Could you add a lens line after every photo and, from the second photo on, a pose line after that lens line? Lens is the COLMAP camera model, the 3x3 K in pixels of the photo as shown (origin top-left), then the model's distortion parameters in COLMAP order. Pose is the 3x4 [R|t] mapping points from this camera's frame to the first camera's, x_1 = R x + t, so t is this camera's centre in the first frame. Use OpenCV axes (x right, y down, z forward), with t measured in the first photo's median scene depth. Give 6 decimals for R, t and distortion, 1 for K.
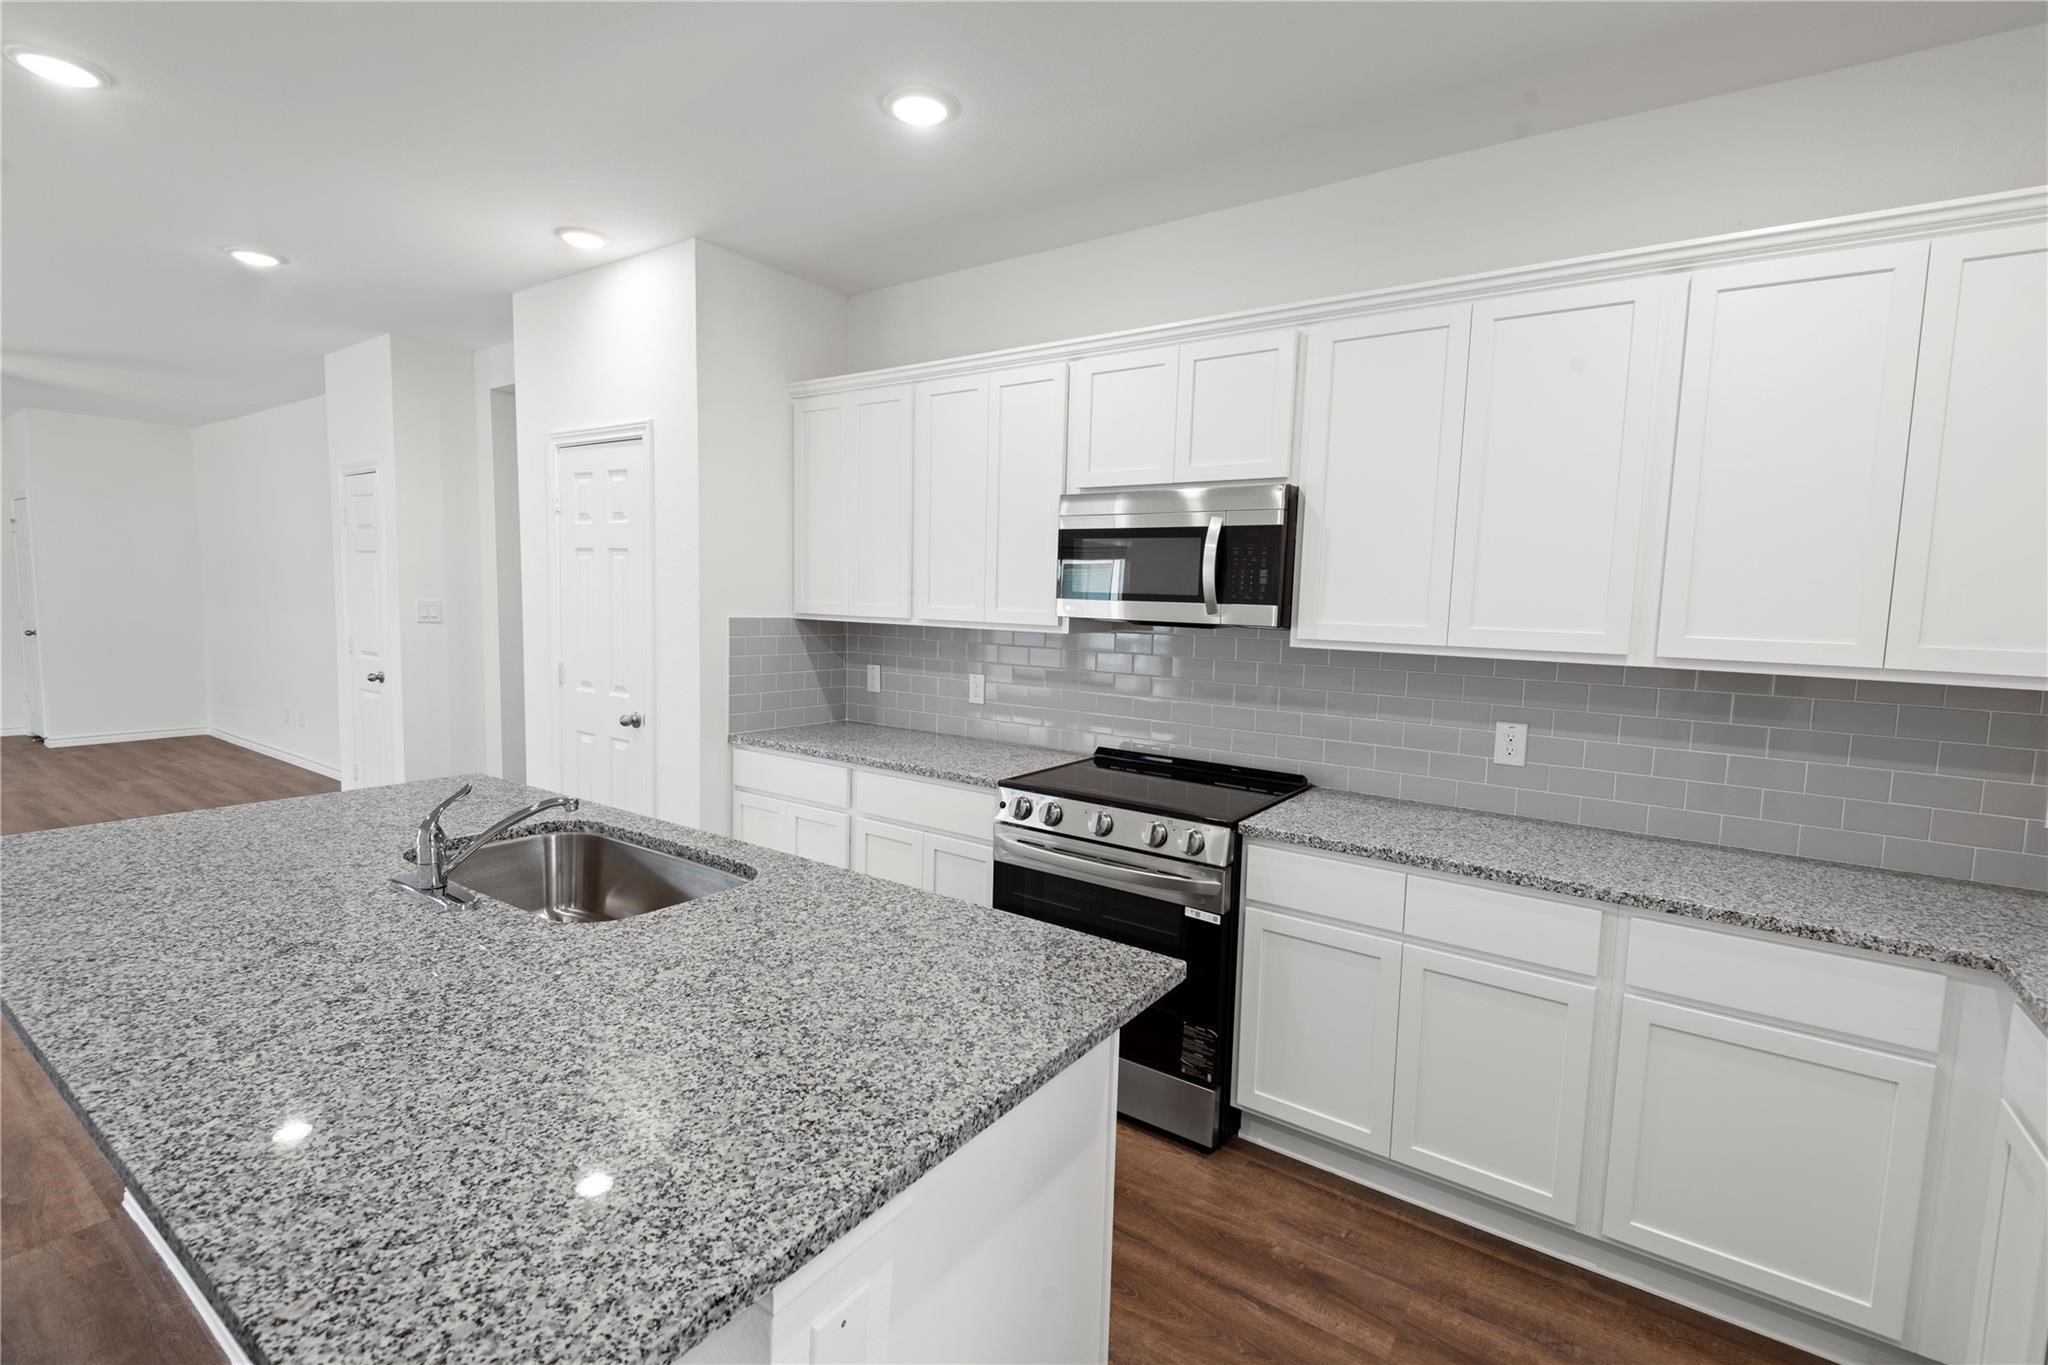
lens RADIAL K [[898.9, 0, 1026.0], [0, 898.9, 731.0], [0, 0, 1]] dist [0.014637, -0.012143]
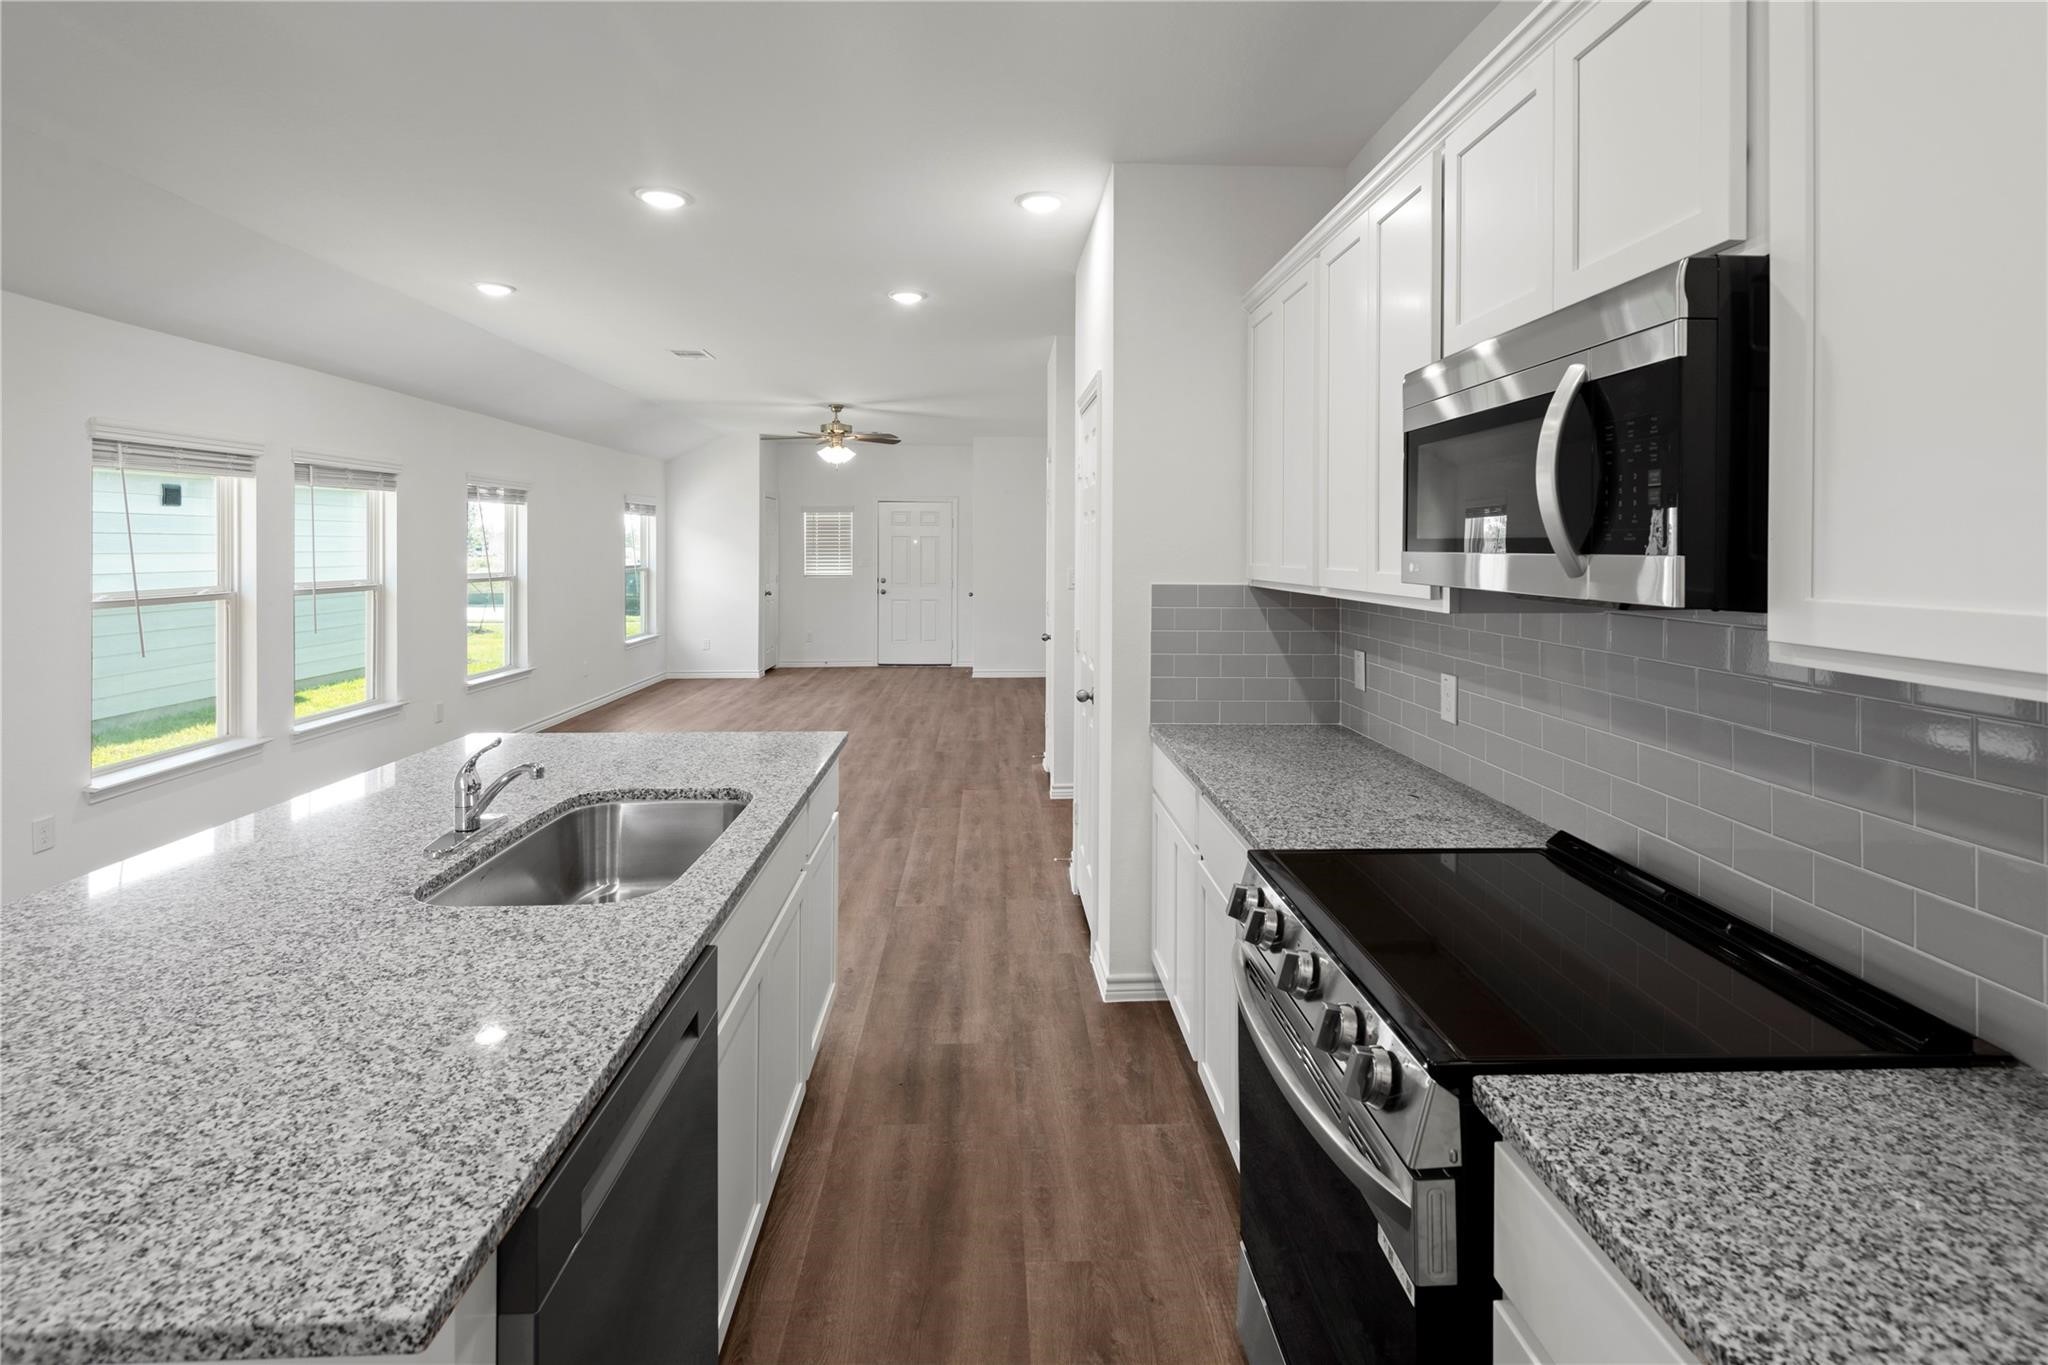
lens RADIAL K [[965.0, 0, 1023.7], [0, 965.0, 584.6], [0, 0, 1]] dist [0.003946, 0.000219]
pose [[0.612012, 0.003271, -0.790842, 0.407939], [-0.102678, 0.991856, -0.075358, -0.060885], [0.784155, 0.127322, 0.607364, 0.479224]]
